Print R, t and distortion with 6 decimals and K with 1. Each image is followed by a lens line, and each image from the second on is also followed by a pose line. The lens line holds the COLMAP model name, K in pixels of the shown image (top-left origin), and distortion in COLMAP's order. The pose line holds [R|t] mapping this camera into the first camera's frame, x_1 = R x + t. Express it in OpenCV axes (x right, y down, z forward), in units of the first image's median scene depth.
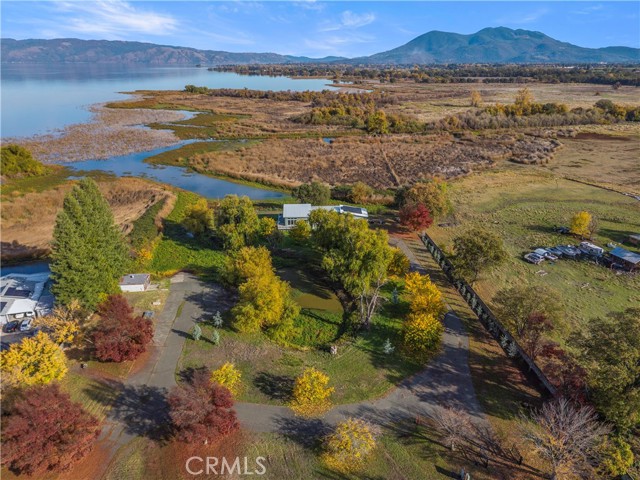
lens RADIAL K [[426.4, 0, 318.1], [0, 426.4, 239.3], [0, 0, 1]] dist [0.014068, -0.017460]
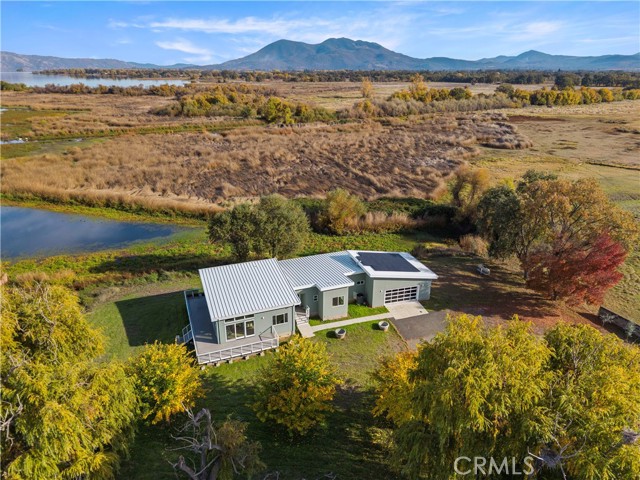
lens RADIAL K [[426.4, 0, 316.5], [0, 426.4, 239.3], [0, 0, 1]] dist [0.014068, -0.017460]
pose [[0.950632, -0.110102, 0.290132, -0.045945], [0.115306, 0.993330, -0.000847, -0.050021], [-0.288104, 0.034259, 0.956986, 0.337526]]
